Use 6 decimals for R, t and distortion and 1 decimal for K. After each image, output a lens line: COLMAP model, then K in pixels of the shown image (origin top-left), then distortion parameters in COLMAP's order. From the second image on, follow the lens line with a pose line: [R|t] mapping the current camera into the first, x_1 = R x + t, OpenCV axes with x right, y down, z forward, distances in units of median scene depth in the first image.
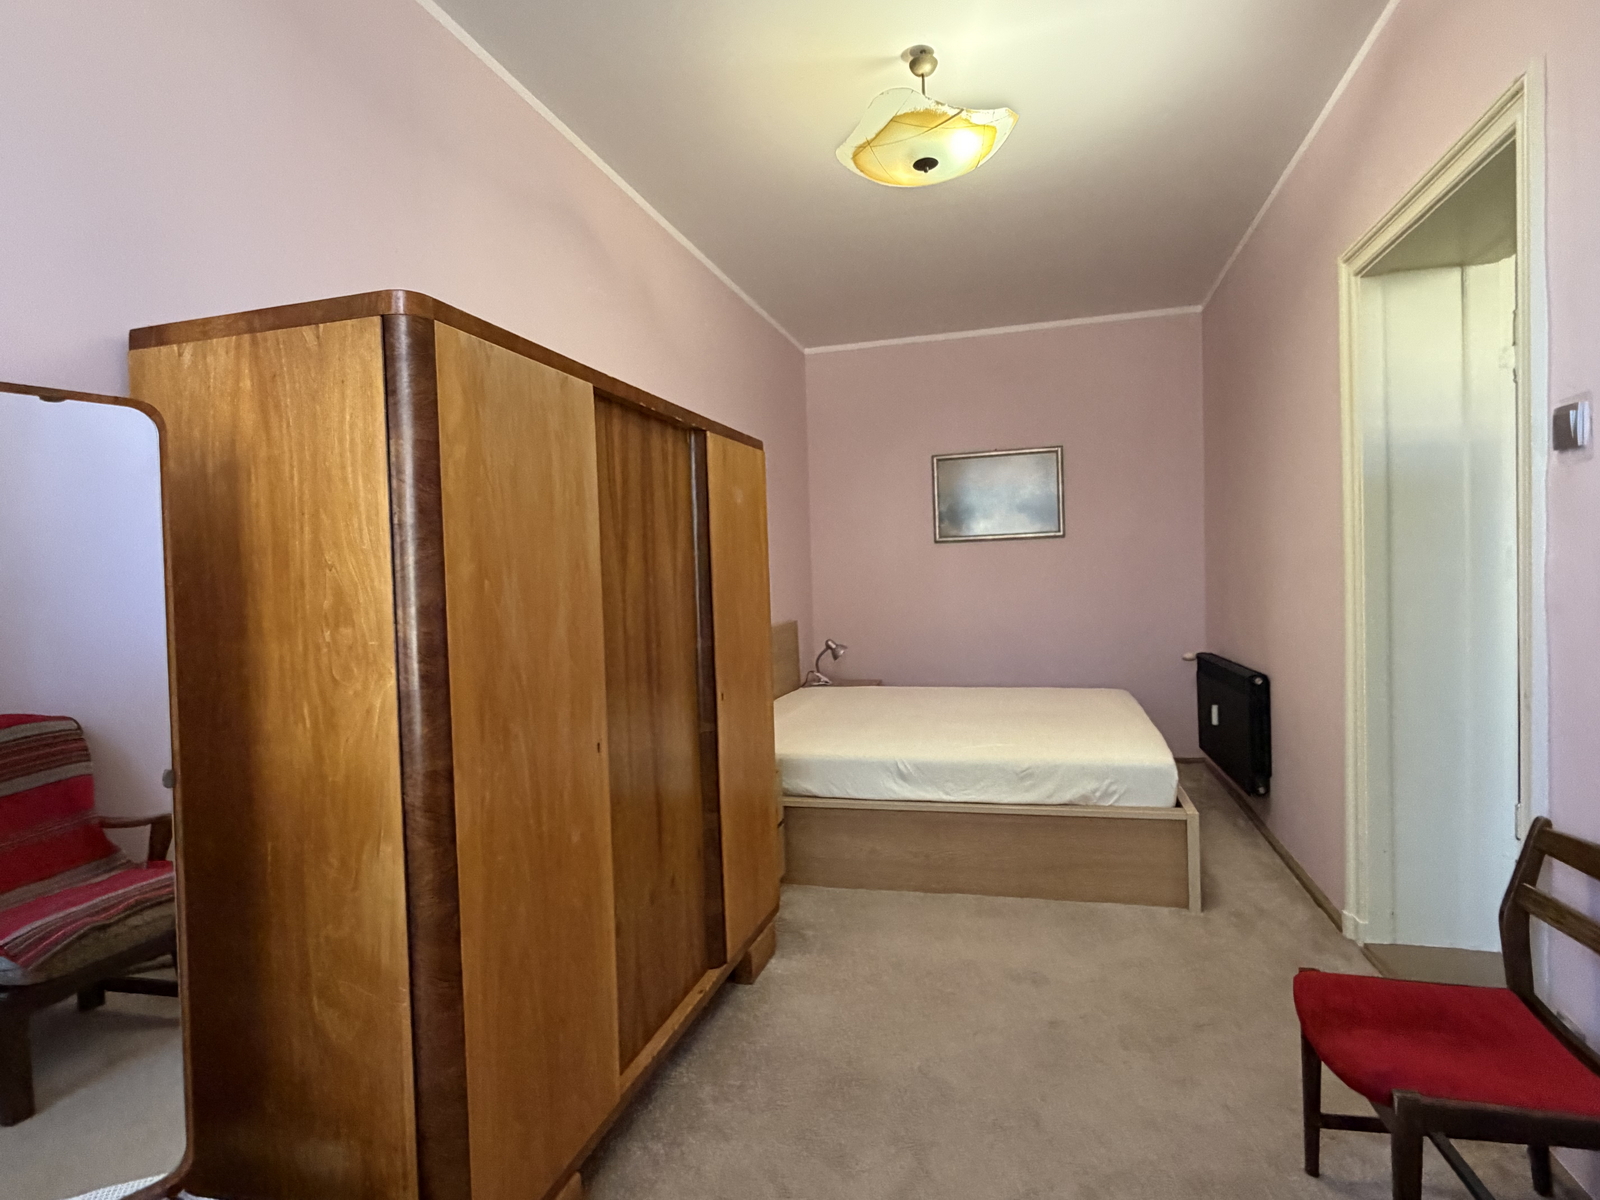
lens RADIAL K [[846.9, 0, 797.5], [0, 846.9, 595.7], [0, 0, 1]] dist [-0.009508, -0.001200]
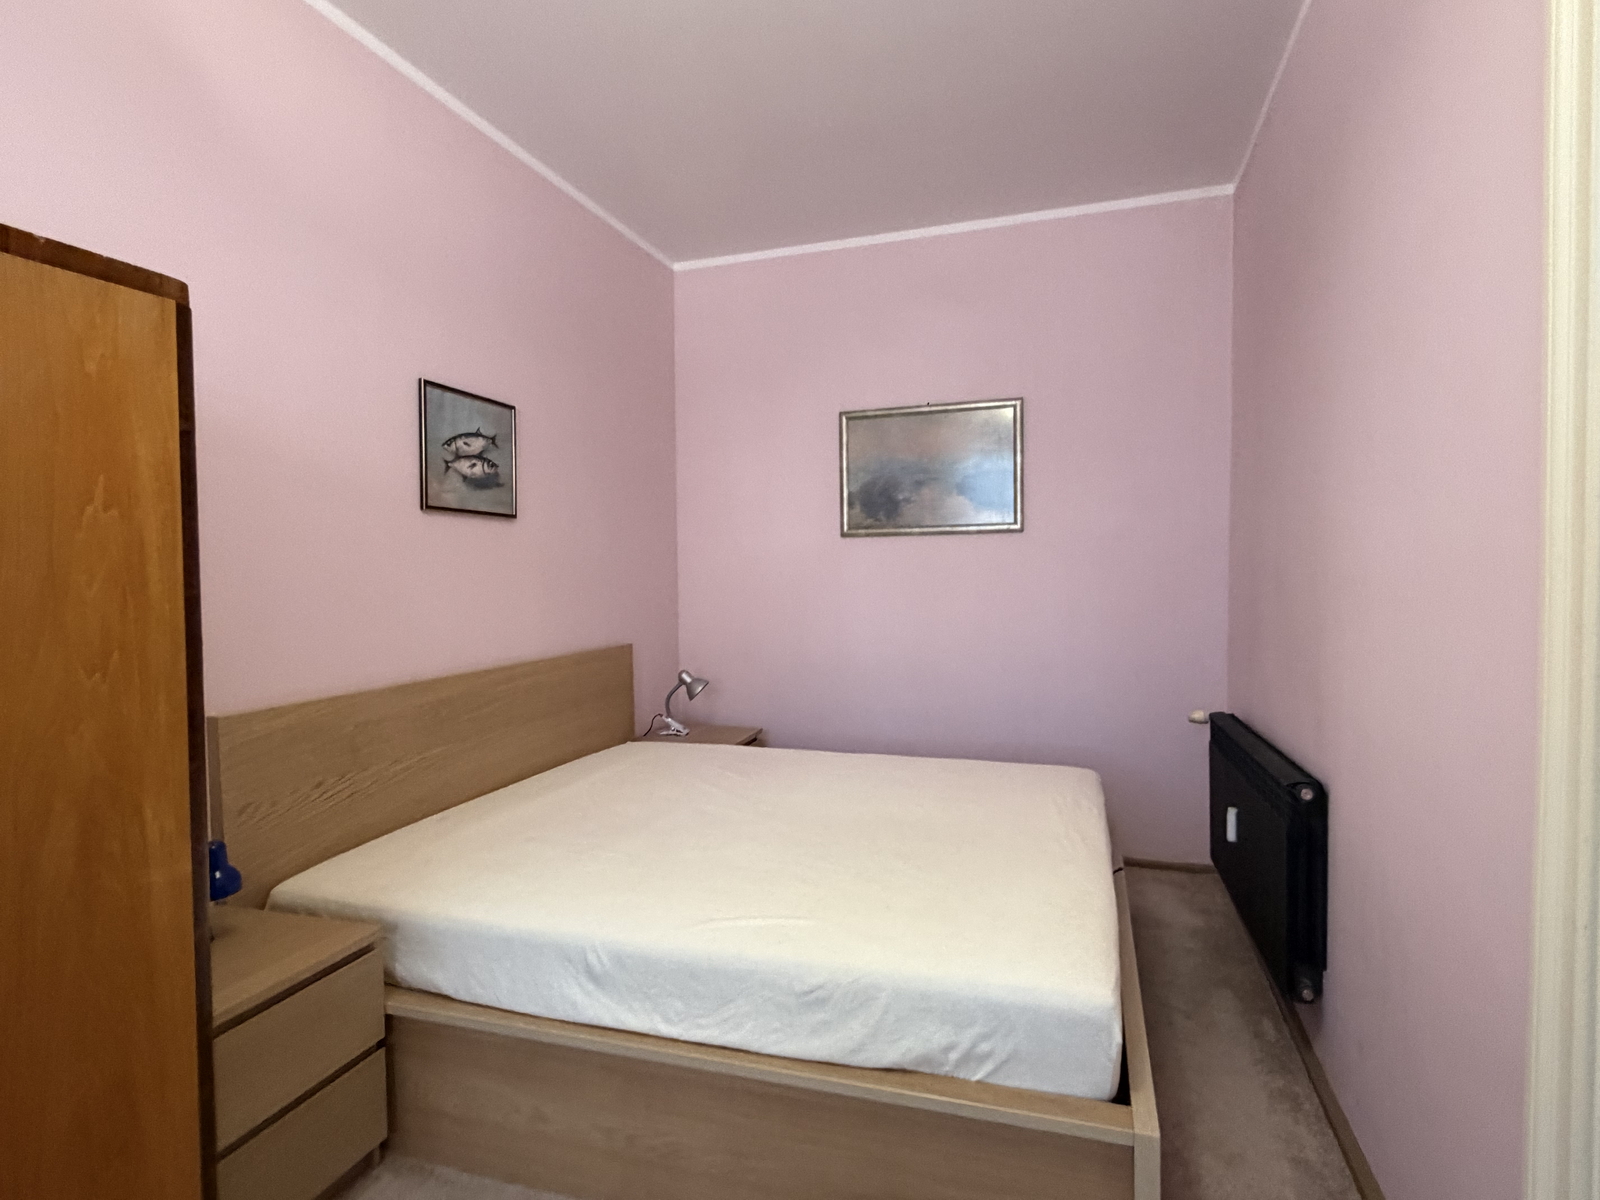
lens RADIAL K [[846.9, 0, 804.5], [0, 846.9, 598.5], [0, 0, 1]] dist [-0.009508, -0.001200]
pose [[0.998903, 0.022887, -0.040848, 0.217203], [-0.022748, 0.999734, 0.003865, -0.017493], [0.040926, -0.002932, 0.999158, 0.397960]]
